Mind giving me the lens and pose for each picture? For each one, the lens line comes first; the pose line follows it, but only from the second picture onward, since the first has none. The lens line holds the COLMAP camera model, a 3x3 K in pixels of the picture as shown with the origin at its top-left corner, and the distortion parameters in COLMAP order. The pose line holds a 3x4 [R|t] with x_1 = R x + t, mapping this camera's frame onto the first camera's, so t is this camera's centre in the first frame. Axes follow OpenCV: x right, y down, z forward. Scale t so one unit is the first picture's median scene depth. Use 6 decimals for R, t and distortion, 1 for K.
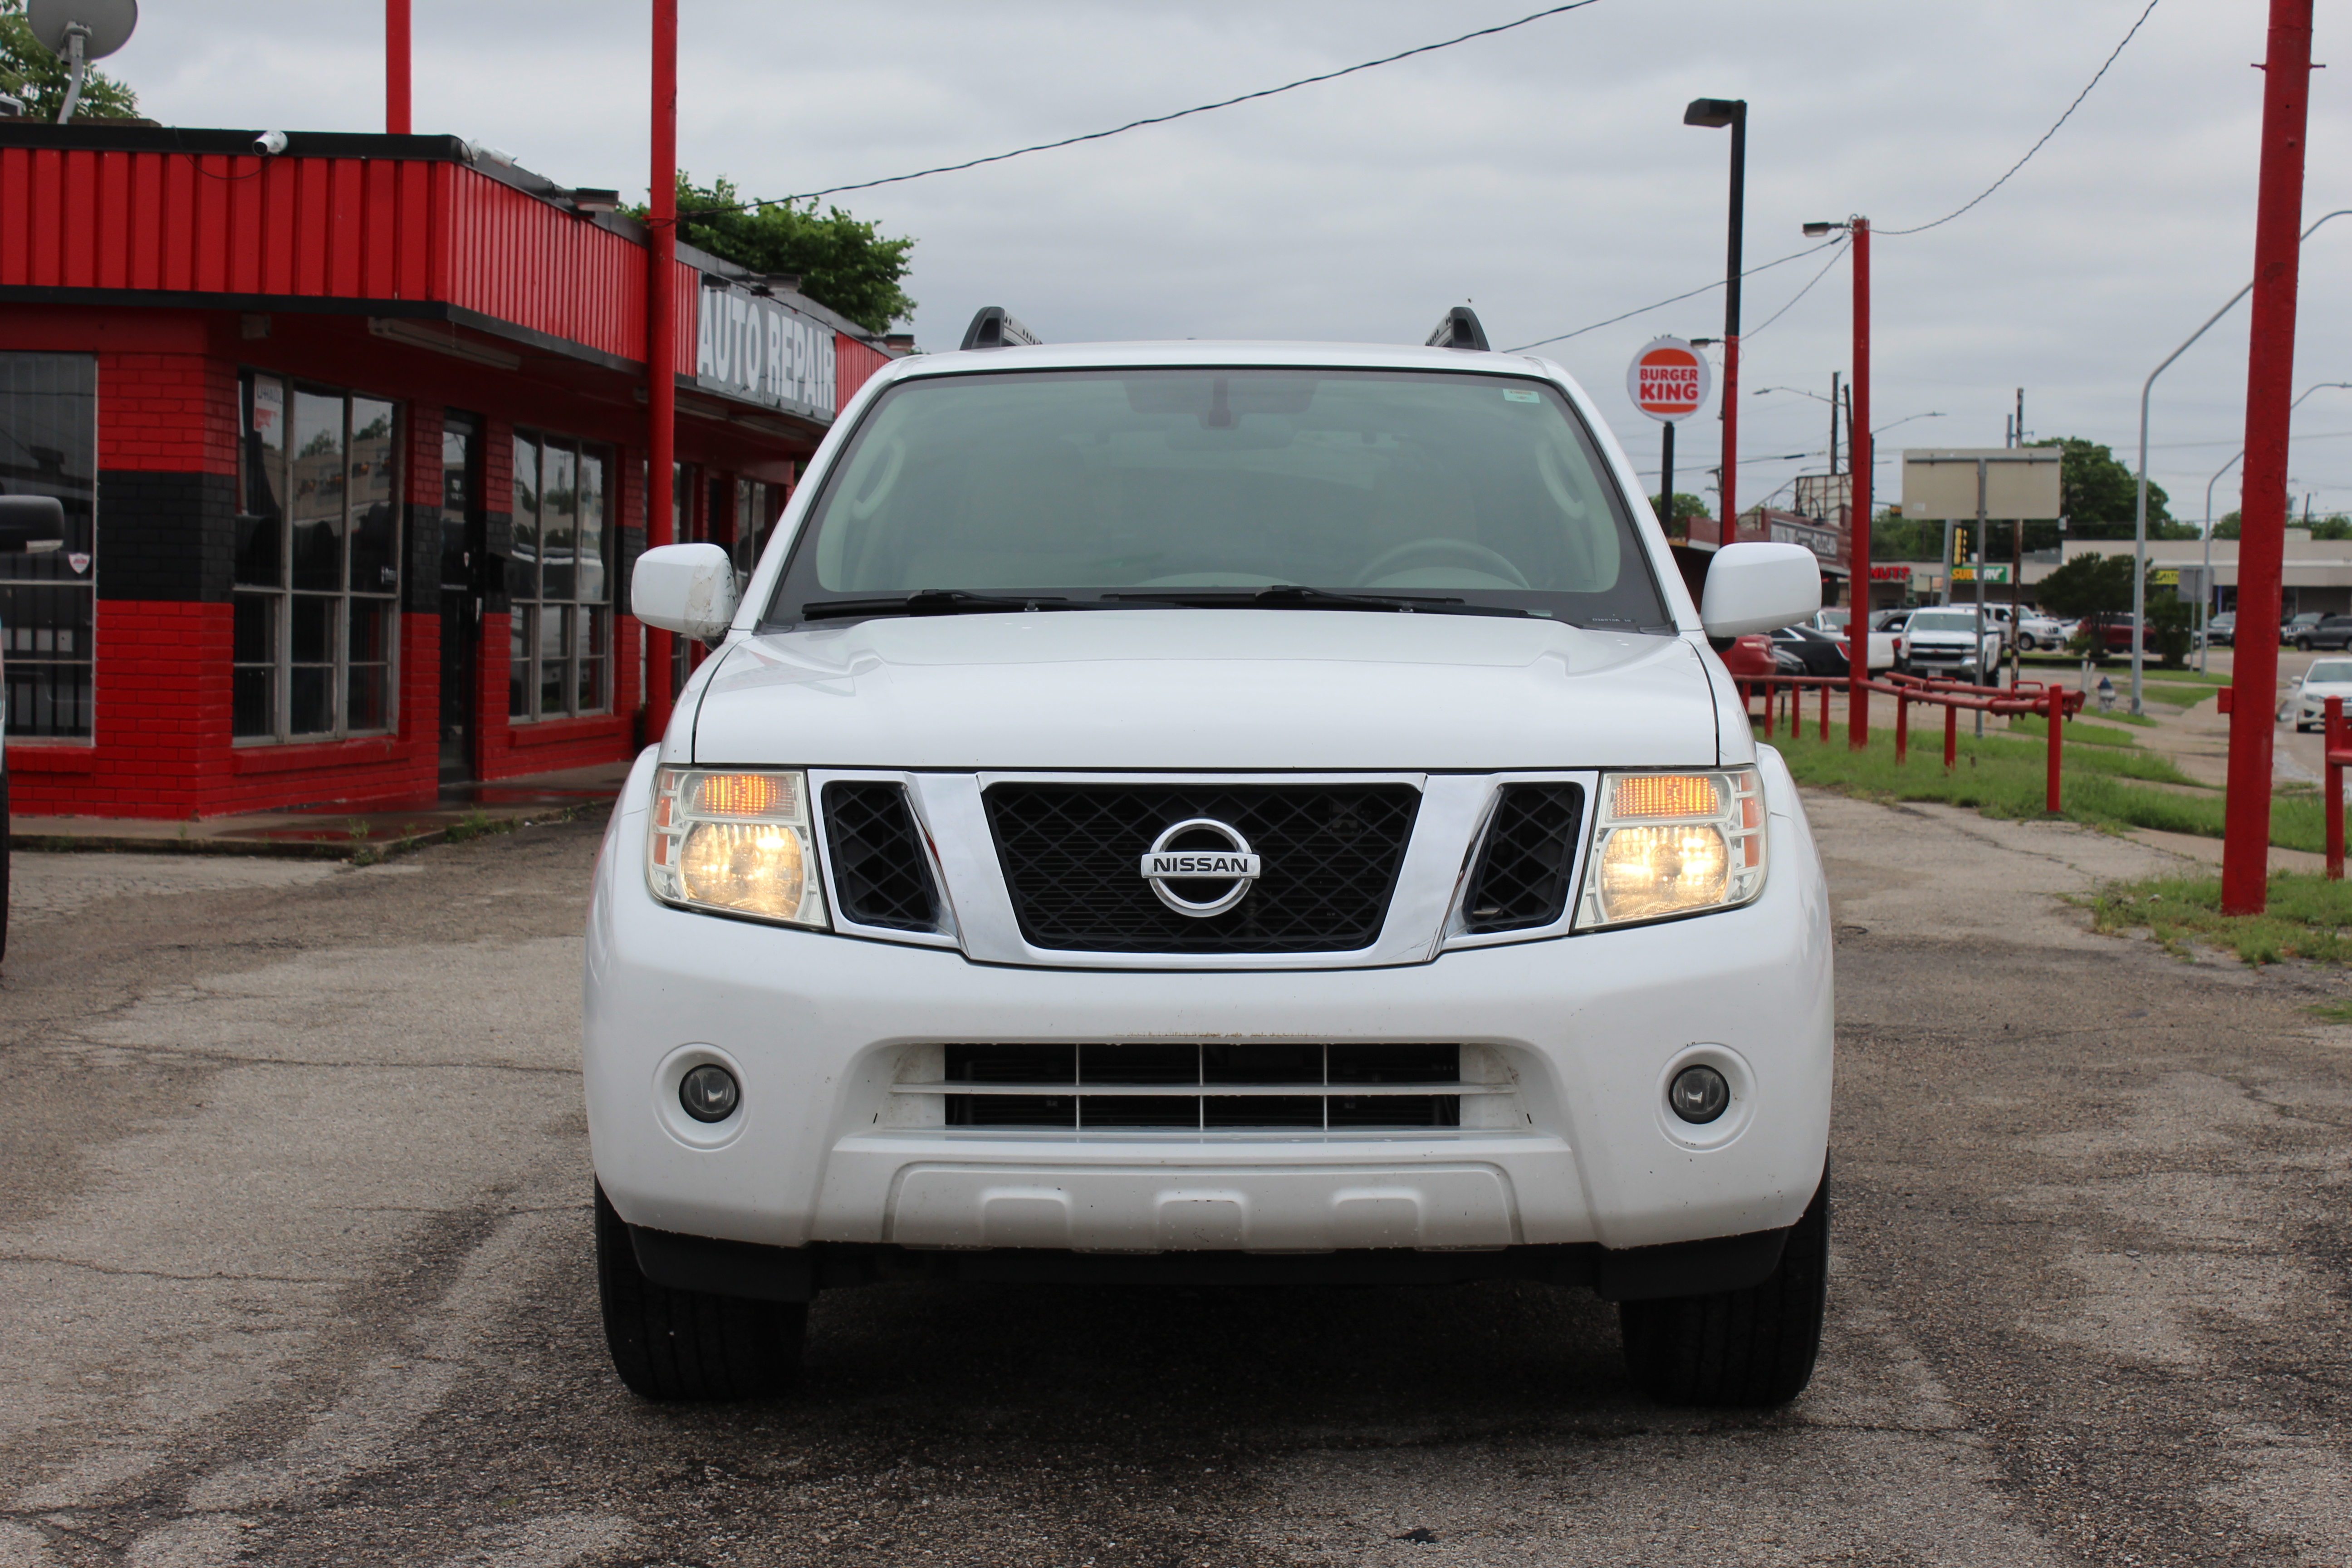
lens RADIAL K [[4106.8, 0, 1176.0], [0, 4106.8, 784.0], [0, 0, 1]] dist [0.028905, 0.069398]
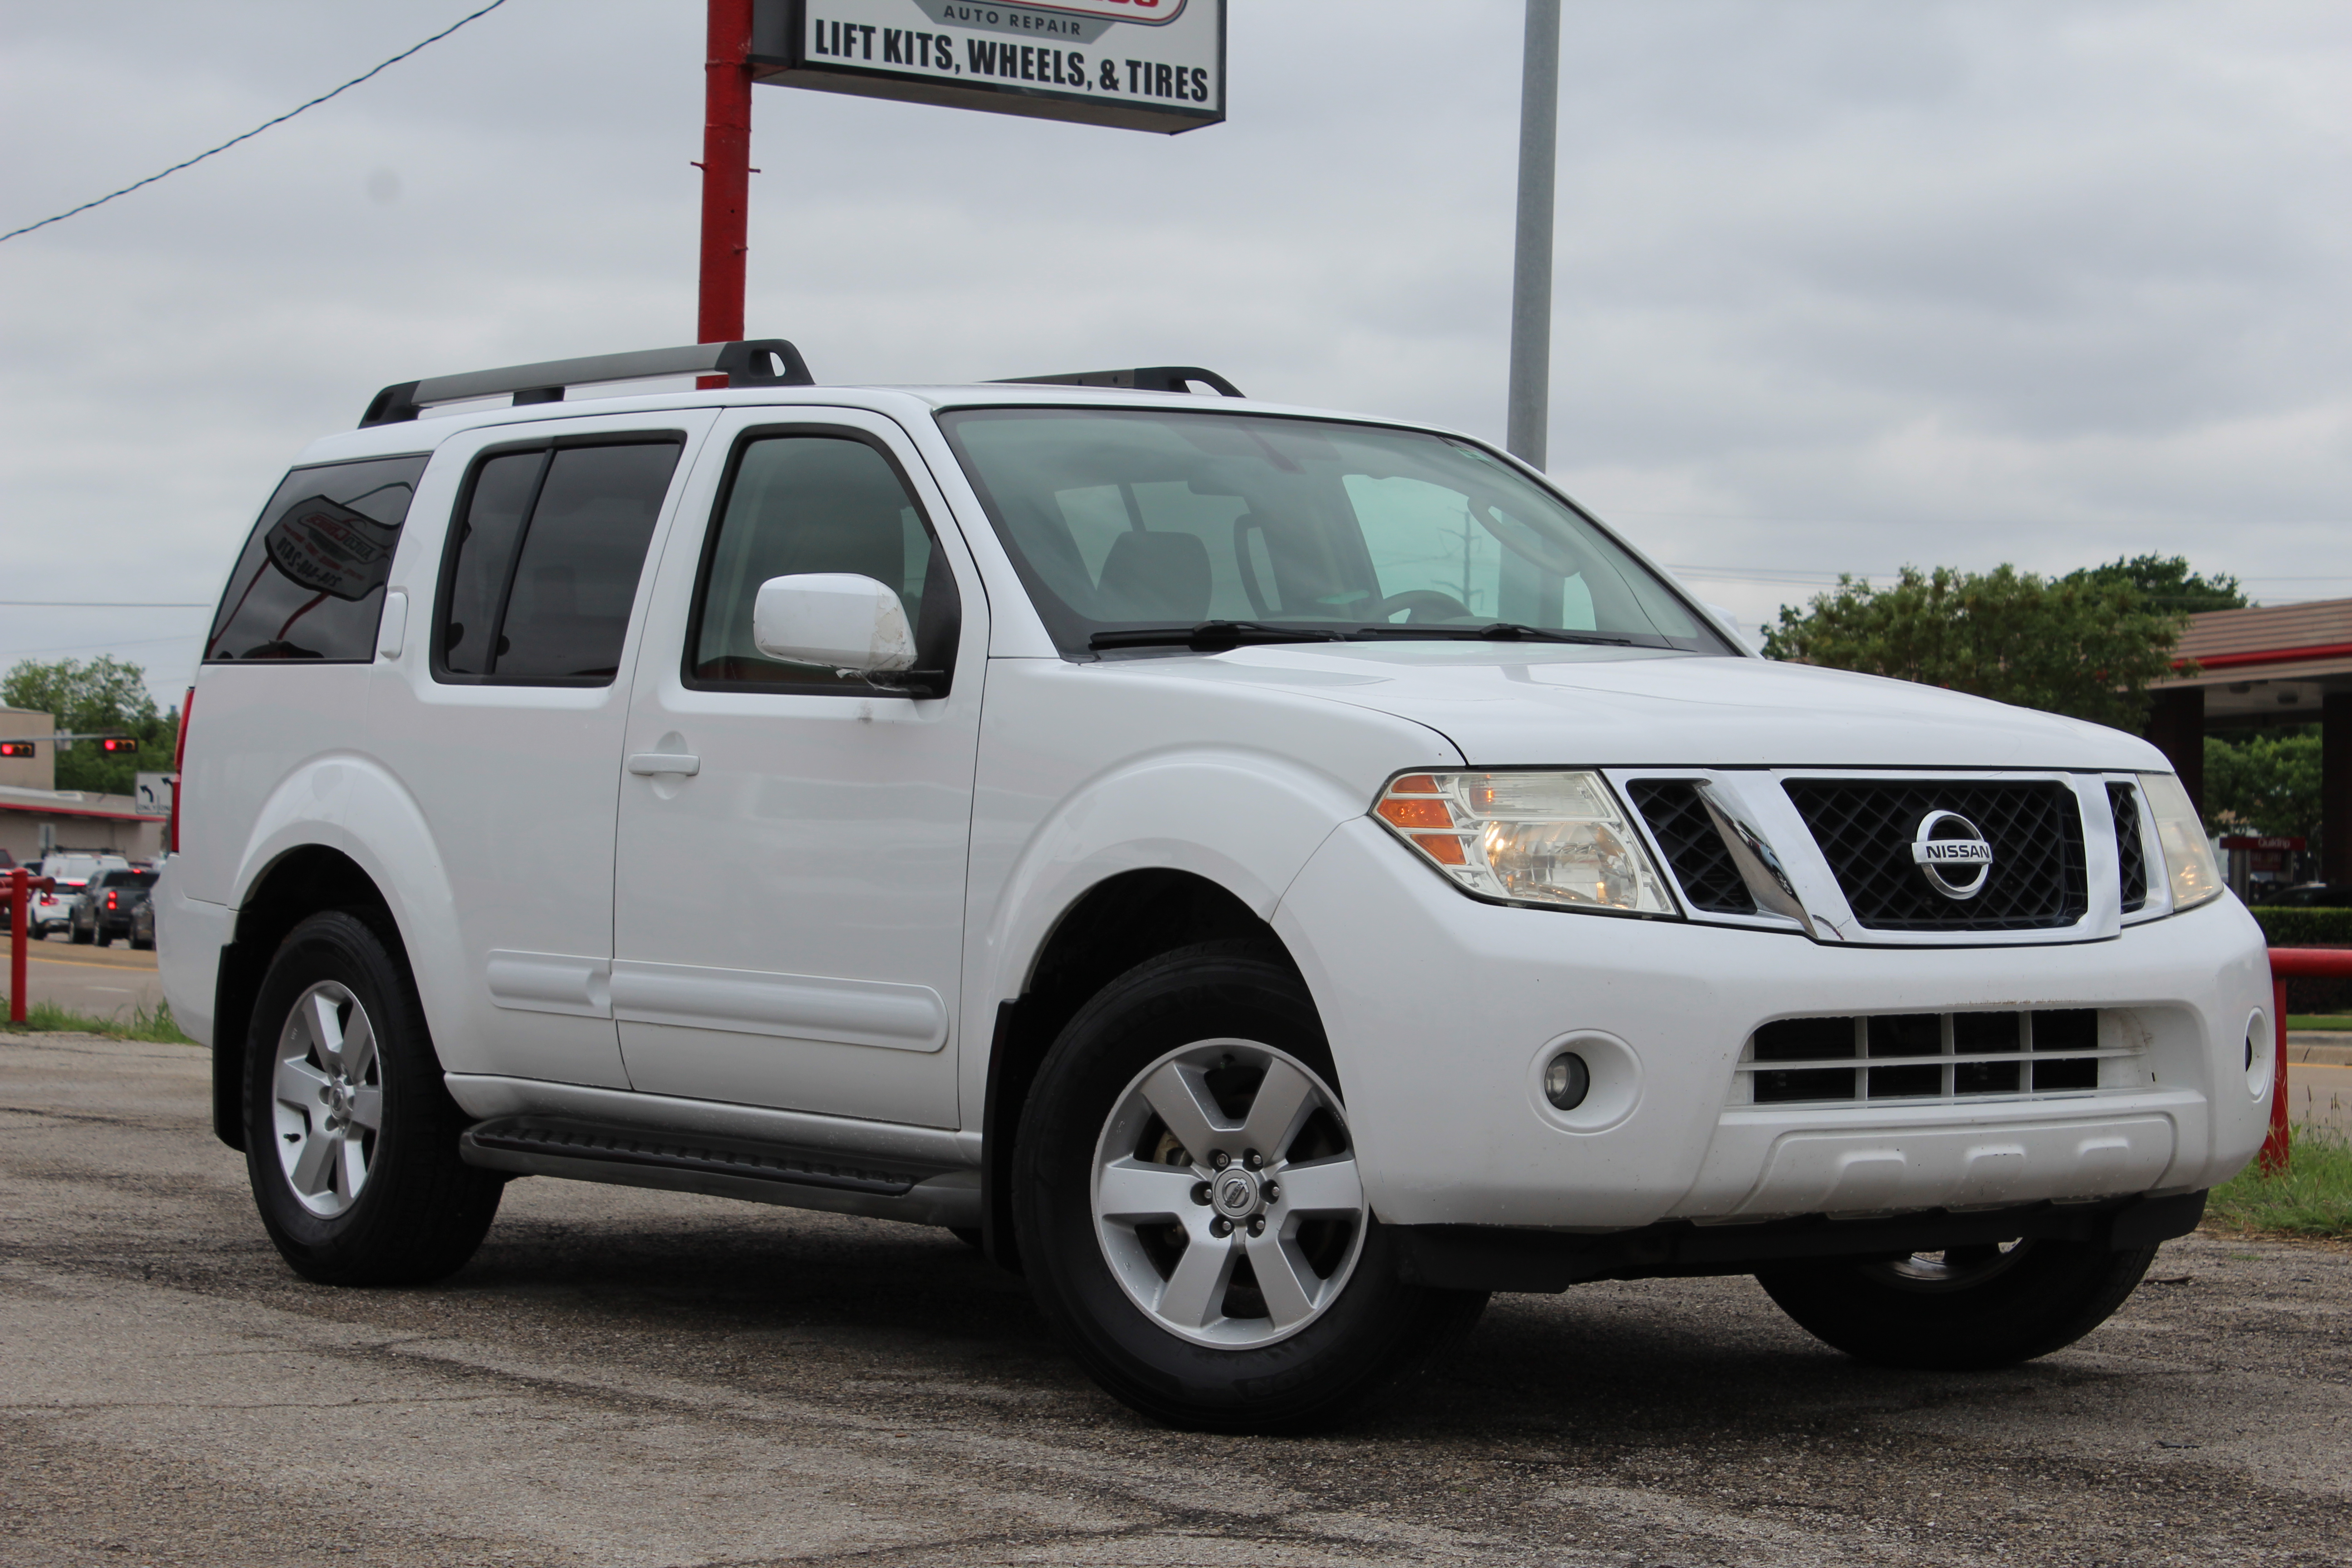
lens RADIAL K [[5315.9, 0, 1176.0], [0, 5315.9, 784.0], [0, 0, 1]] dist [0.061904, -0.301238]
pose [[0.792902, 0.004707, 0.609331, -0.976131], [0.029693, 0.998484, -0.046350, 0.058364], [-0.608625, 0.054844, 0.791560, 0.002294]]
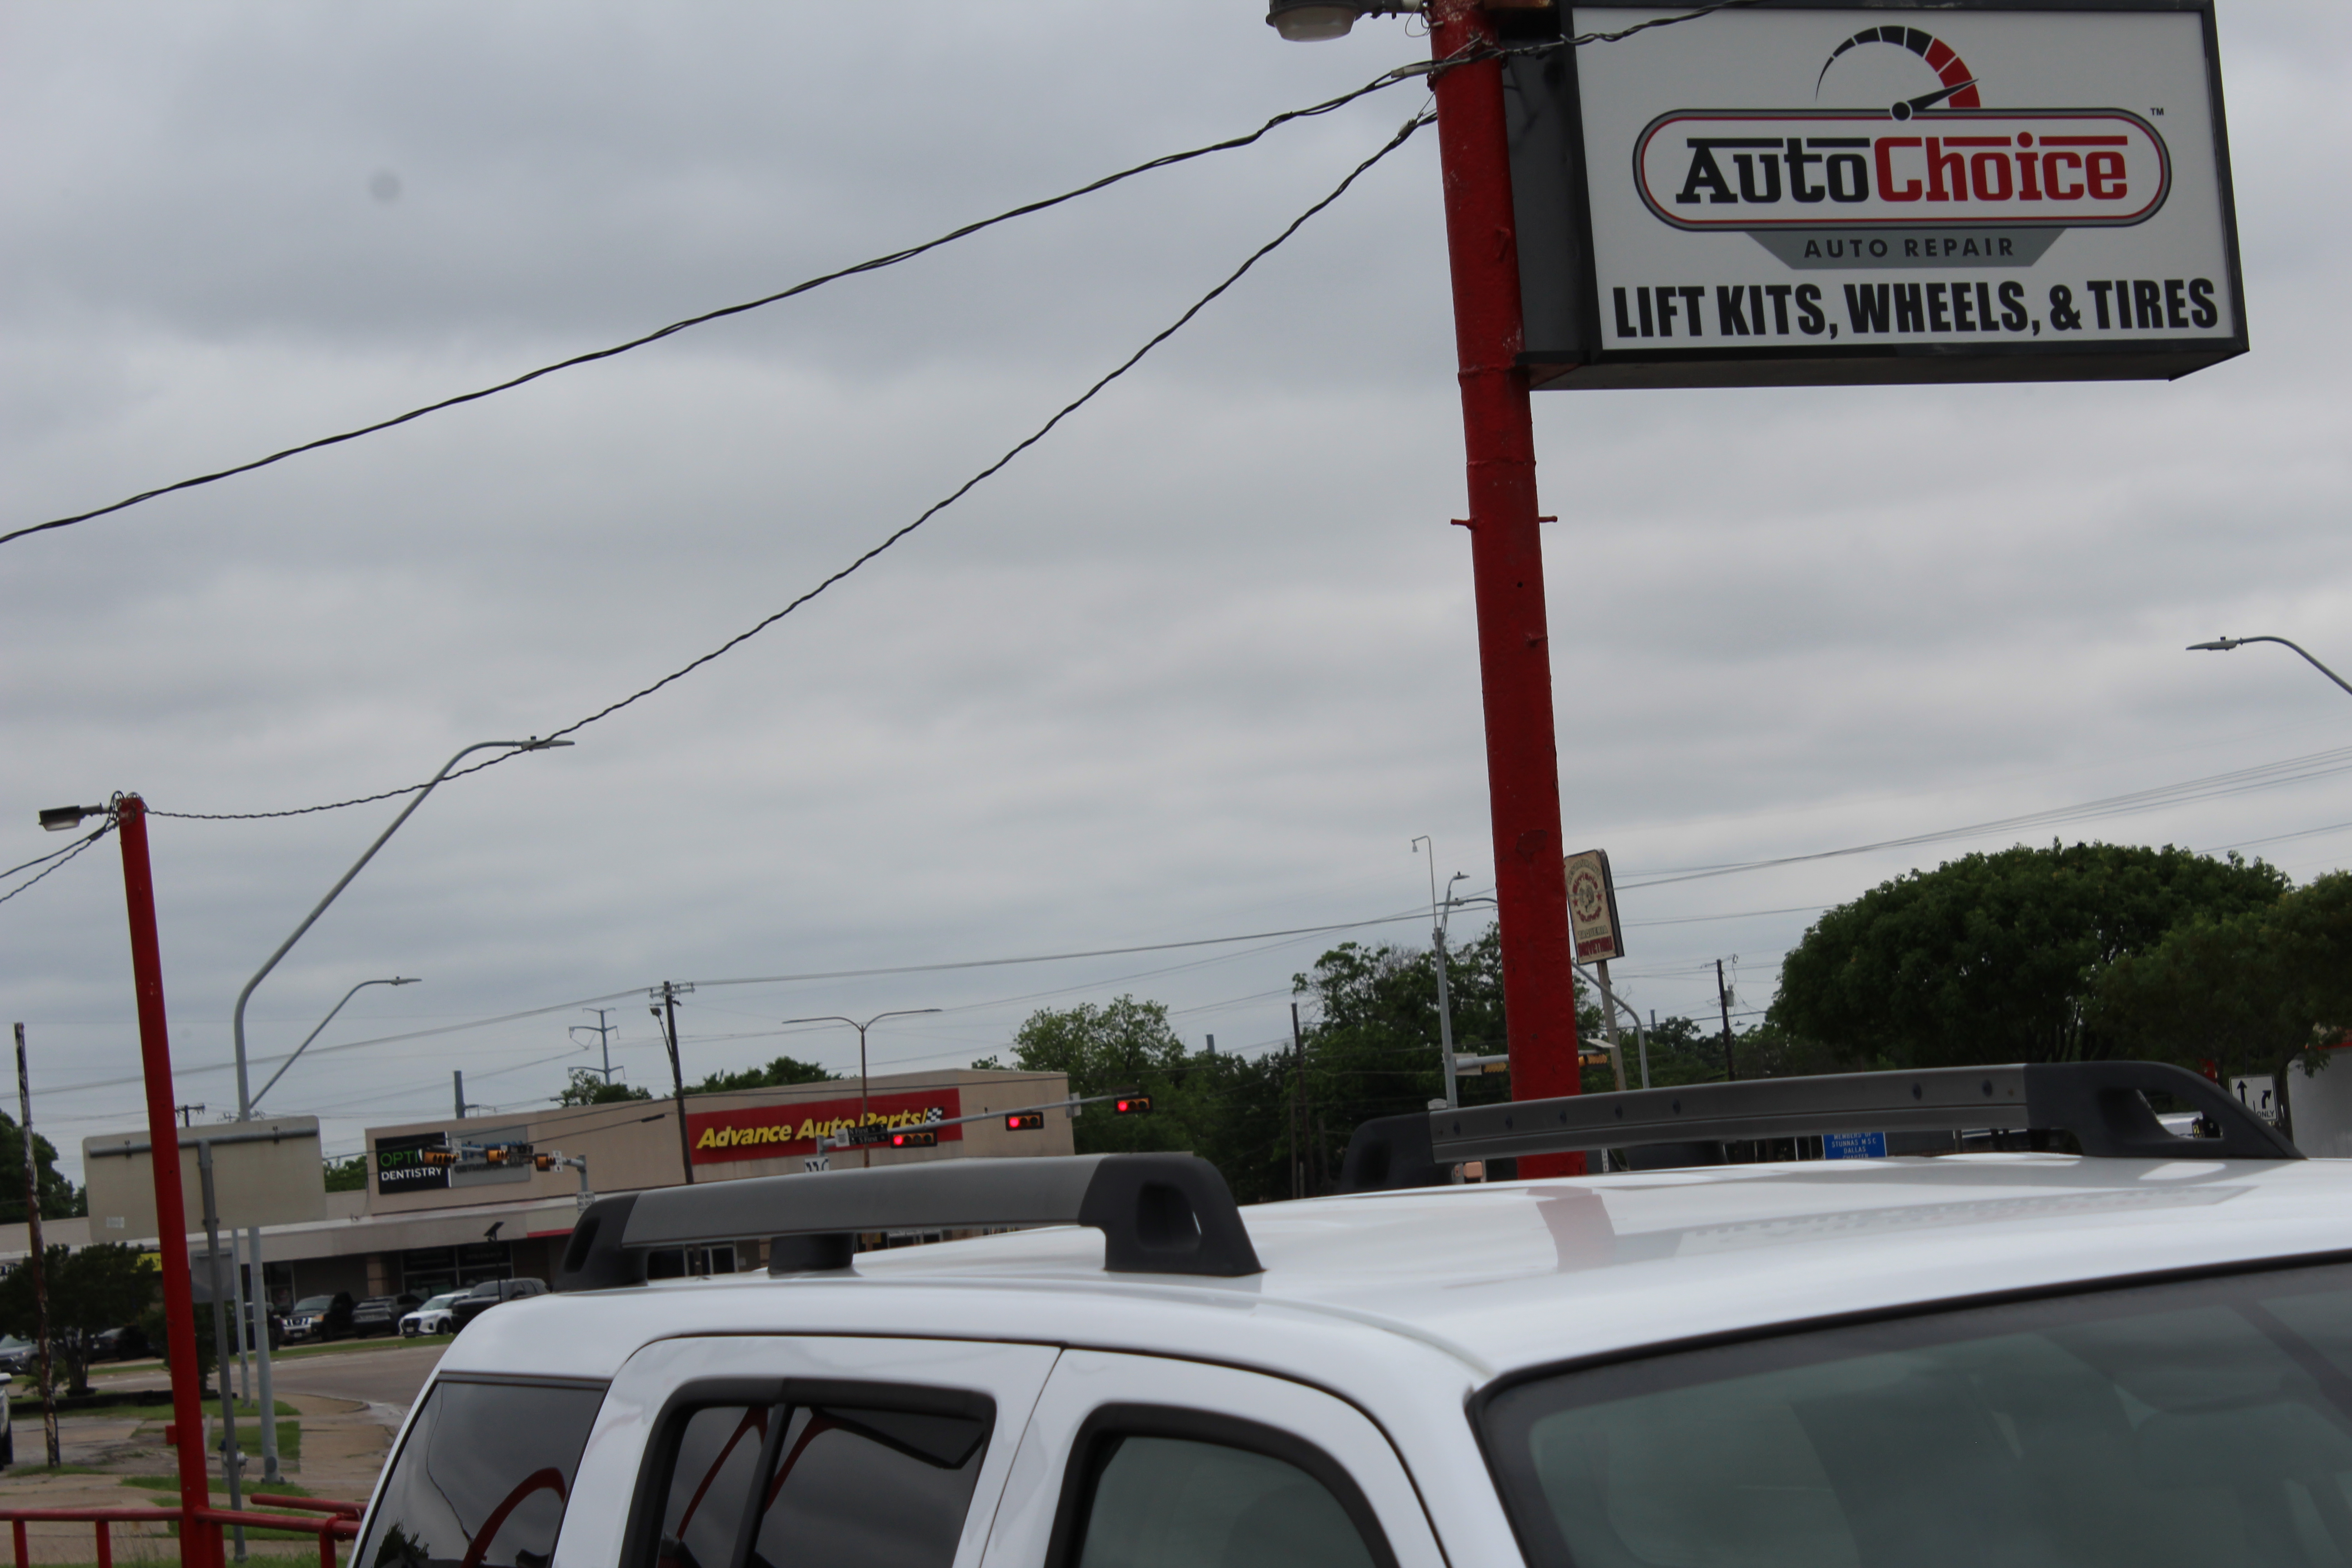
lens RADIAL K [[5676.4, 0, 1176.0], [0, 5676.4, 784.0], [0, 0, 1]] dist [0.082888, 0.276501]
pose [[0.894316, -0.065402, 0.442631, -0.415082], [0.123791, 0.986811, -0.104305, -0.130502], [-0.429971, 0.148075, 0.890617, 0.666287]]
